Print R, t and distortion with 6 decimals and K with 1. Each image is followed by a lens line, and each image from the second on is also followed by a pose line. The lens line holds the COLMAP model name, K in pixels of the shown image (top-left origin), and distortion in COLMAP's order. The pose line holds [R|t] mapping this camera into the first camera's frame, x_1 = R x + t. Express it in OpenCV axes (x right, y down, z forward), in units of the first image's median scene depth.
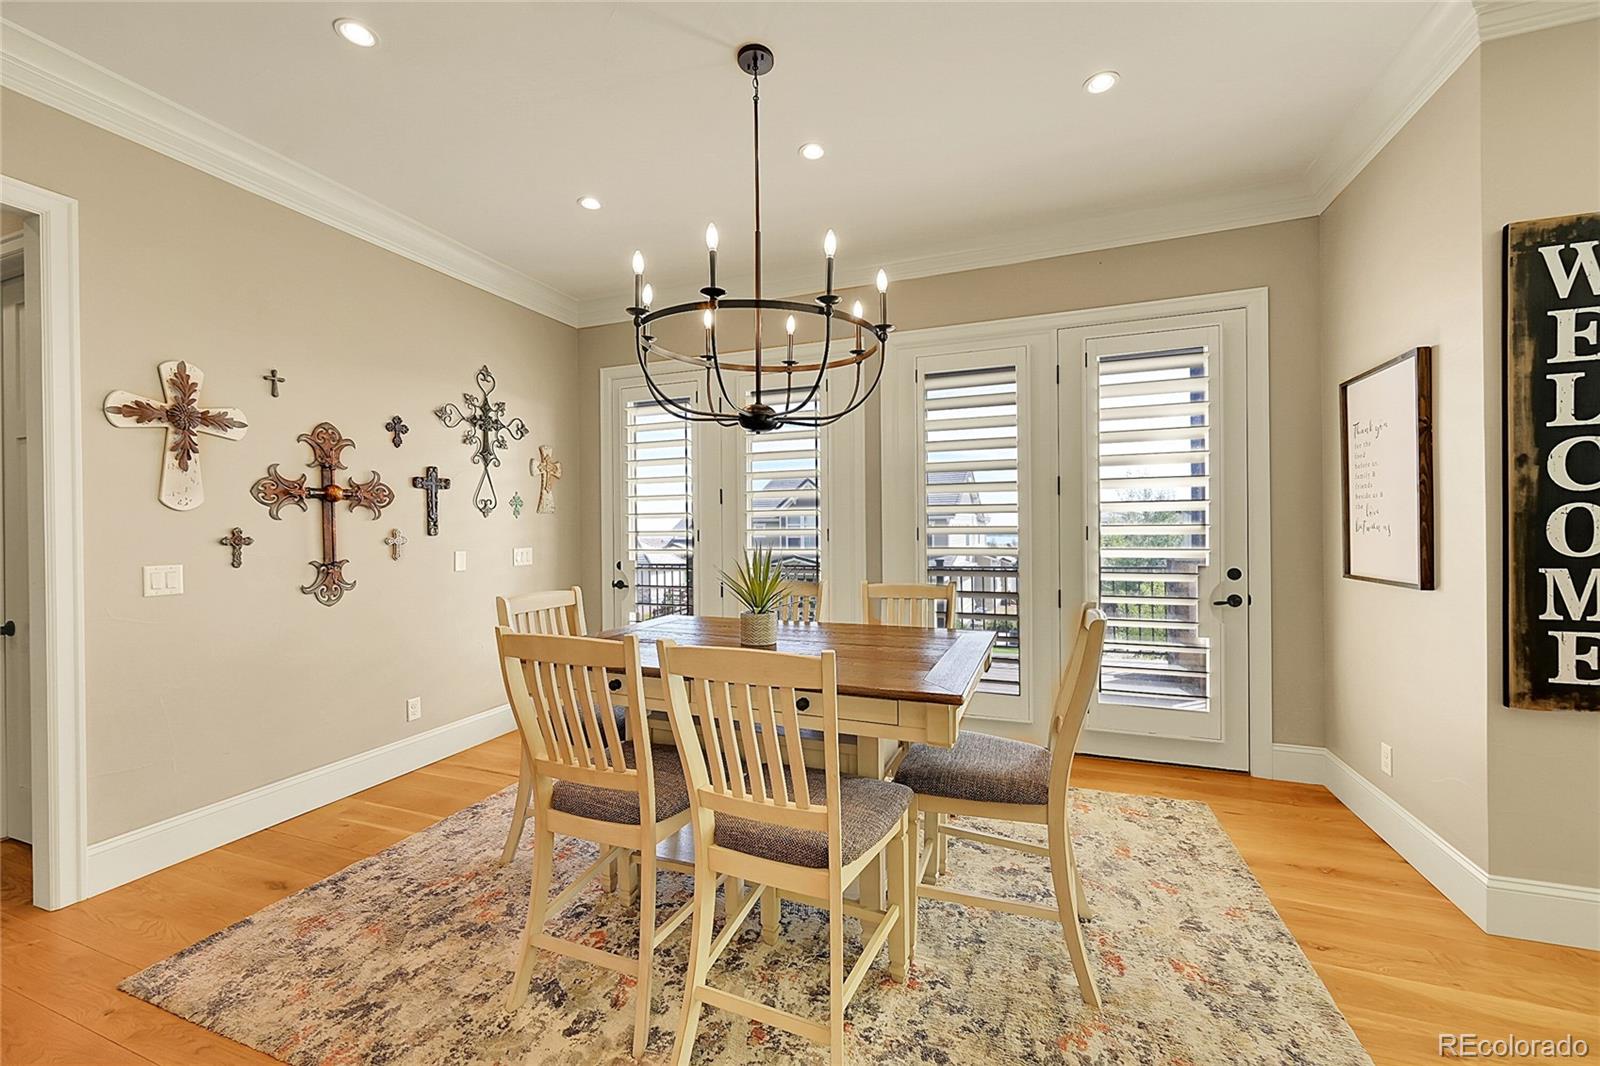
lens RADIAL K [[630.2, 0, 799.4], [0, 630.2, 530.8], [0, 0, 1]] dist [-0.001670, 0.000412]
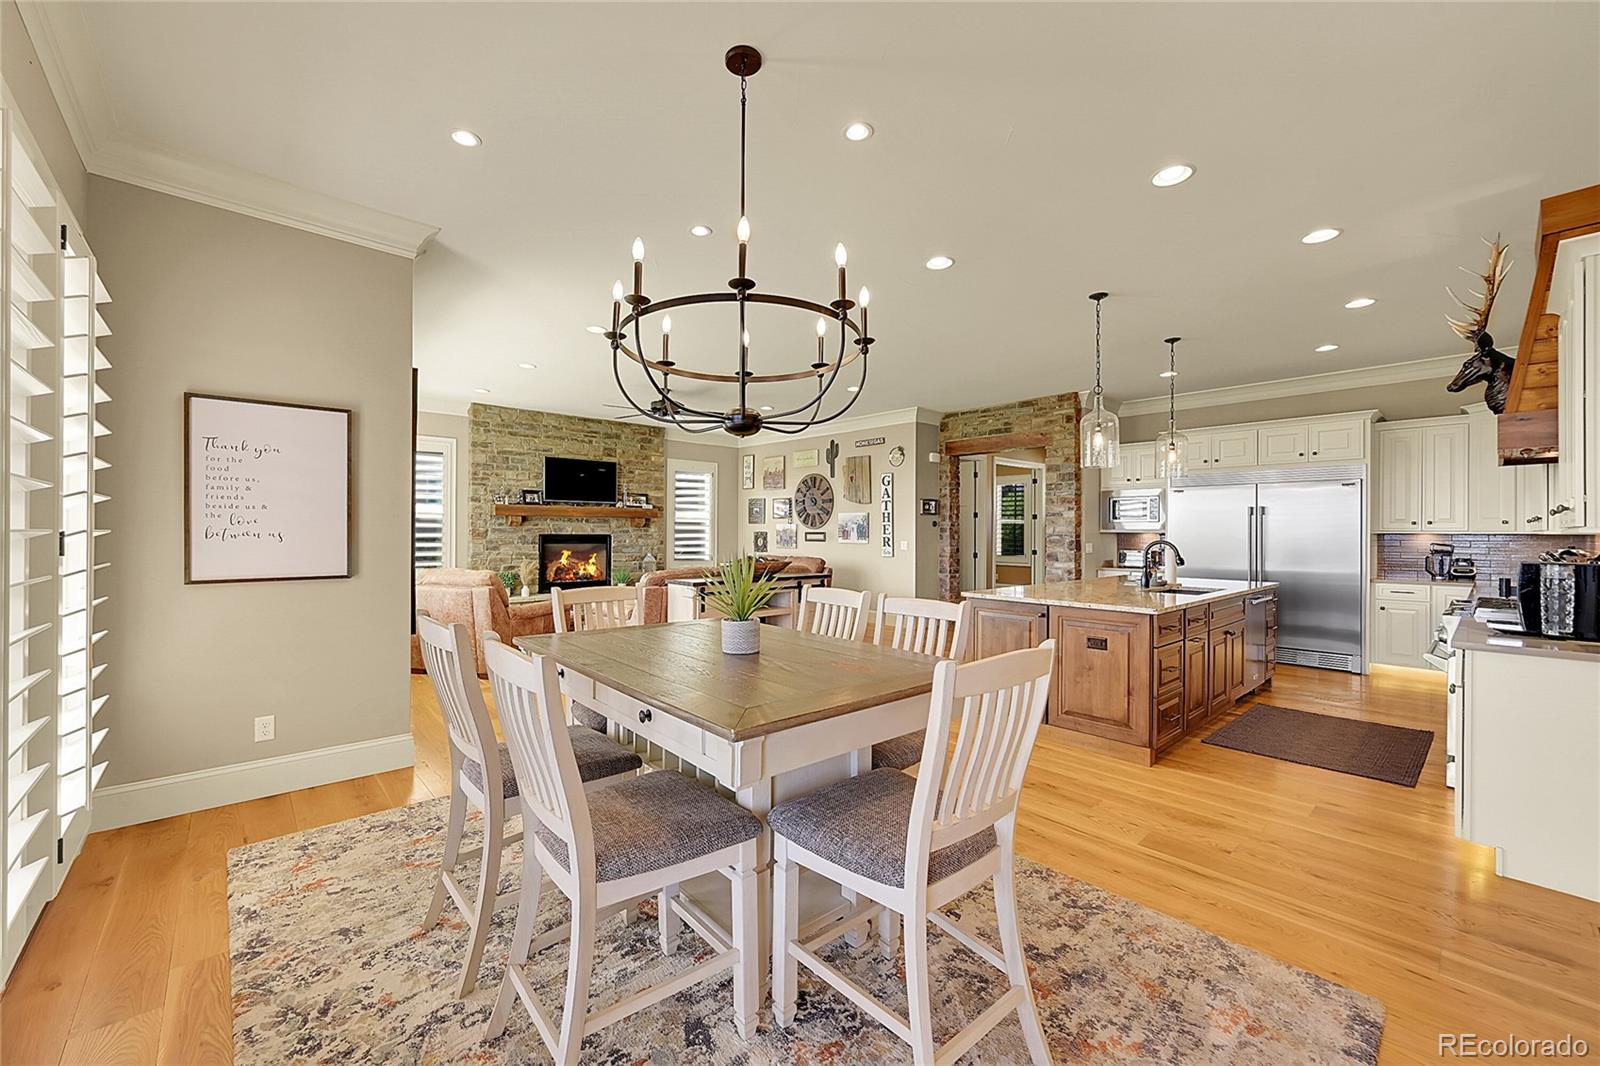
lens RADIAL K [[630.2, 0, 799.4], [0, 630.2, 530.8], [0, 0, 1]] dist [-0.001670, 0.000412]
pose [[-0.891520, 0.008200, 0.452907, -0.405867], [0.005896, 0.999962, -0.006498, 0.001200], [-0.452943, -0.003123, -0.891534, 1.262362]]
